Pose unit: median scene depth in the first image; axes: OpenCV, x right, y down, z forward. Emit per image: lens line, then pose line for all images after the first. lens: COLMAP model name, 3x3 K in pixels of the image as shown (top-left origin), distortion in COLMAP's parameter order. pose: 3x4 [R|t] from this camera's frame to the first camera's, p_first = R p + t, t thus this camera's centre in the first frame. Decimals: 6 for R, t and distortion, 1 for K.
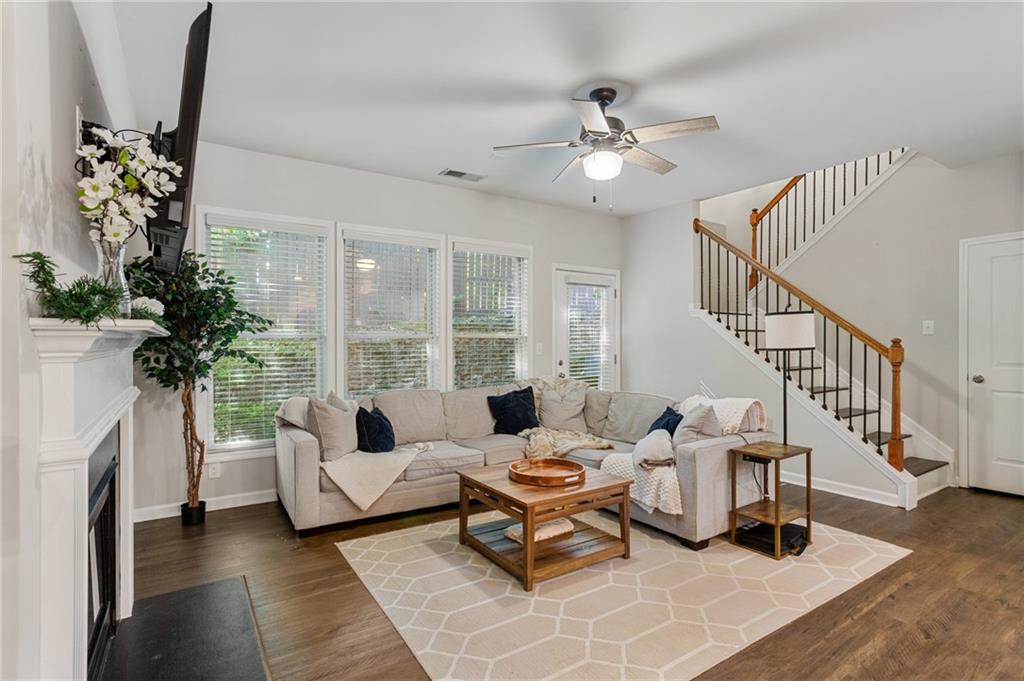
lens RADIAL K [[494.1, 0, 508.1], [0, 494.1, 345.7], [0, 0, 1]] dist [-0.055318, 0.000391]
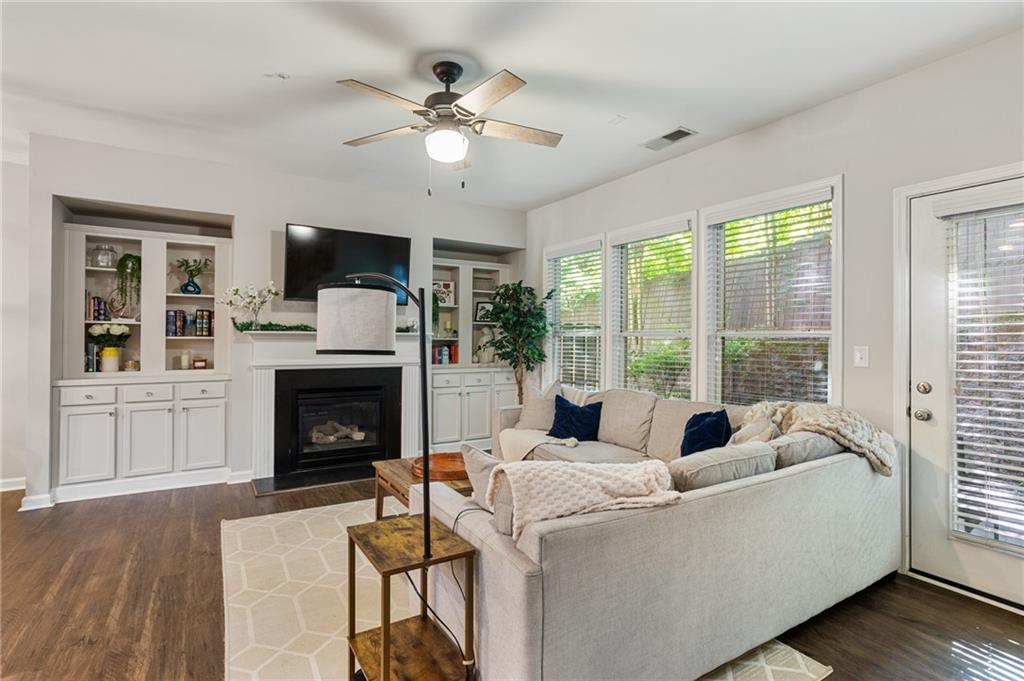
lens RADIAL K [[491.5, 0, 503.8], [0, 491.5, 335.8], [0, 0, 1]] dist [-0.007096, 0.000956]
pose [[-0.048991, -0.001226, -0.998798, 0.916681], [-0.013372, 0.999910, -0.000572, -0.015105], [0.998710, 0.013328, -0.049003, 0.959571]]
